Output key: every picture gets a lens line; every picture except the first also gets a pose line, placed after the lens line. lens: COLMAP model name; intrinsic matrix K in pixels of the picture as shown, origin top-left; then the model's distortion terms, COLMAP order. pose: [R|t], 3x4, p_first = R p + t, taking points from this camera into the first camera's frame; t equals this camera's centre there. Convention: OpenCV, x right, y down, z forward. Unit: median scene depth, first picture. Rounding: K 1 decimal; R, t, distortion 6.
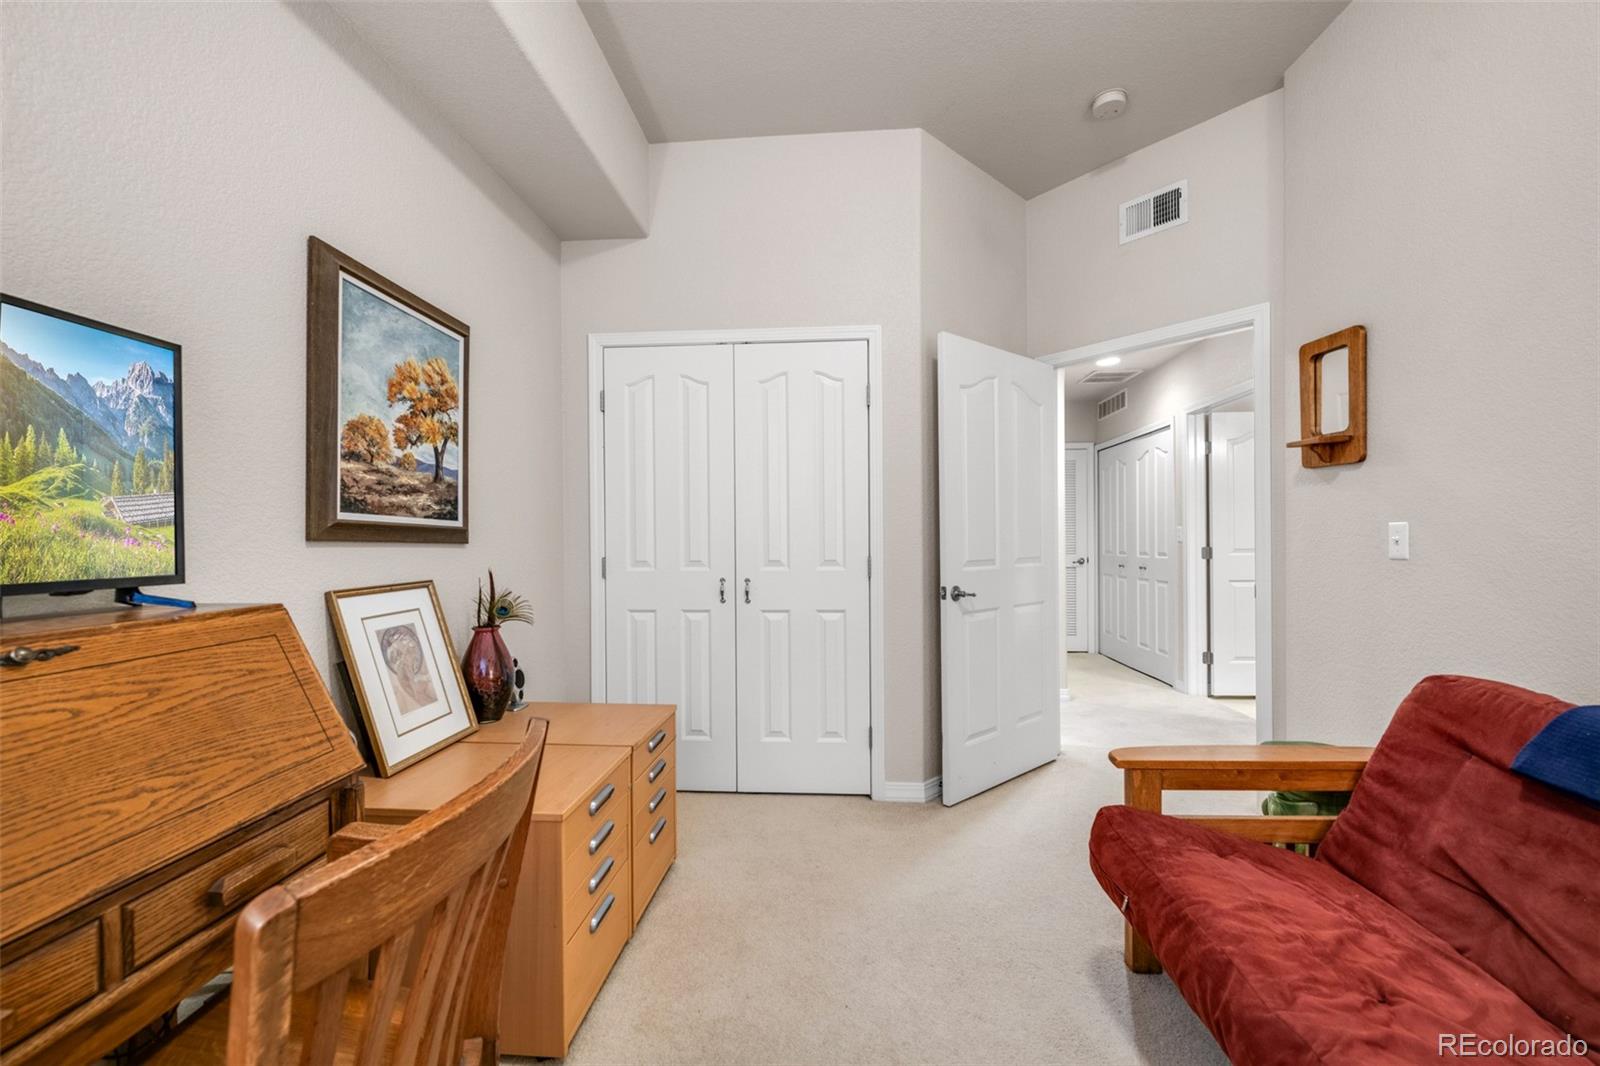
lens RADIAL K [[645.6, 0, 799.1], [0, 645.6, 534.3], [0, 0, 1]] dist [0.003121, -0.004143]
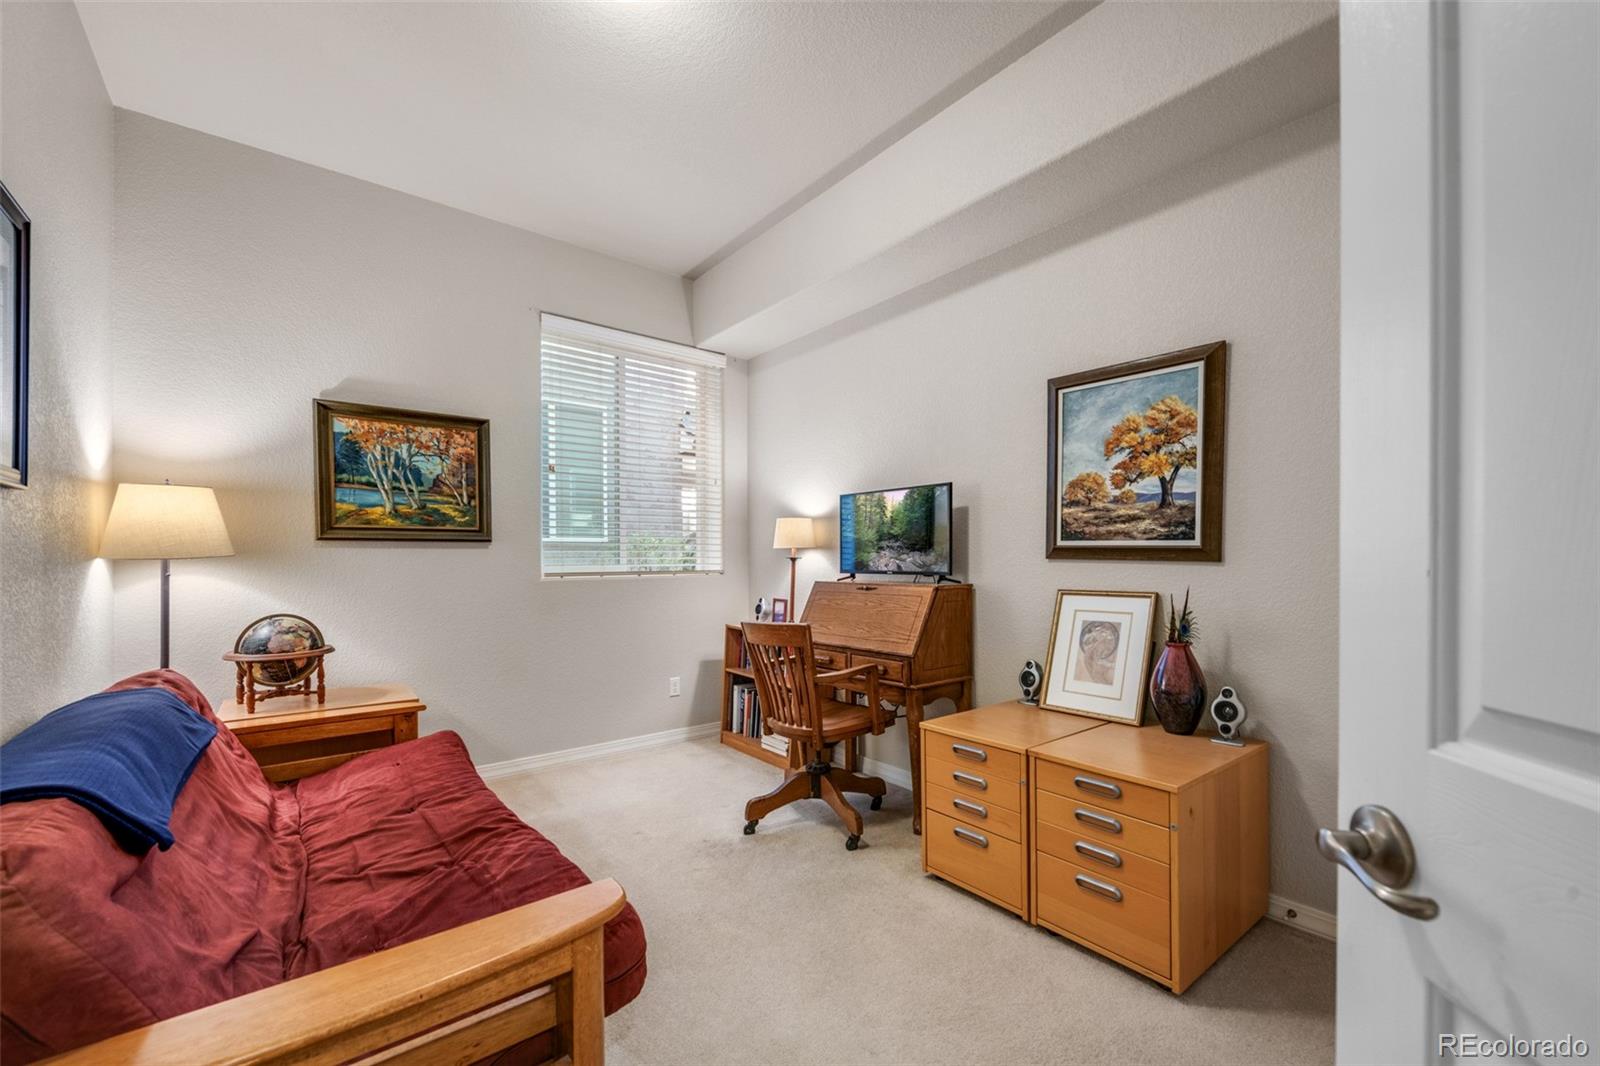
lens RADIAL K [[645.6, 0, 789.5], [0, 645.6, 561.2], [0, 0, 1]] dist [0.003121, -0.004143]
pose [[-0.744225, 0.007960, -0.667882, 0.746393], [0.009319, 0.999955, 0.001534, 0.006673], [0.667864, -0.005082, -0.744266, 1.506218]]
